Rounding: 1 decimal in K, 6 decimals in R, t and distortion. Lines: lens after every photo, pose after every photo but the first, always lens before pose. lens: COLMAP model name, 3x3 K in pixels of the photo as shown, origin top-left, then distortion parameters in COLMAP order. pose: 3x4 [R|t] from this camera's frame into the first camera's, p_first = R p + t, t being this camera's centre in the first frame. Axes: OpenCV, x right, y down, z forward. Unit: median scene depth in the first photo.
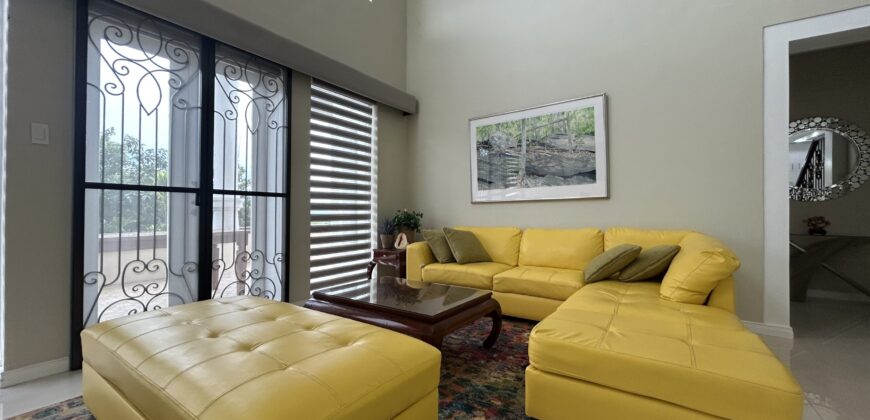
lens RADIAL K [[347.3, 0, 434.1], [0, 347.3, 204.9], [0, 0, 1]] dist [-0.001030, -0.000347]
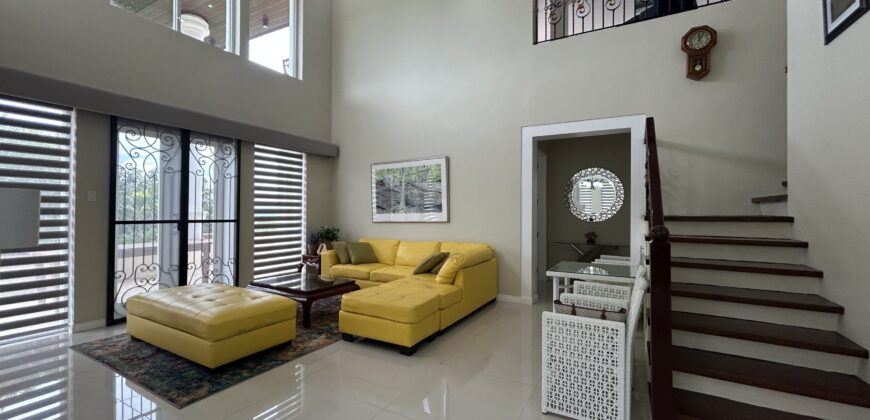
lens RADIAL K [[347.3, 0, 433.8], [0, 347.3, 206.6], [0, 0, 1]] dist [-0.001030, -0.000347]
pose [[0.996767, 0.004091, 0.080246, 0.302973], [-0.004496, 0.999978, 0.004870, -0.097003], [-0.080224, -0.005215, 0.996763, -0.569891]]
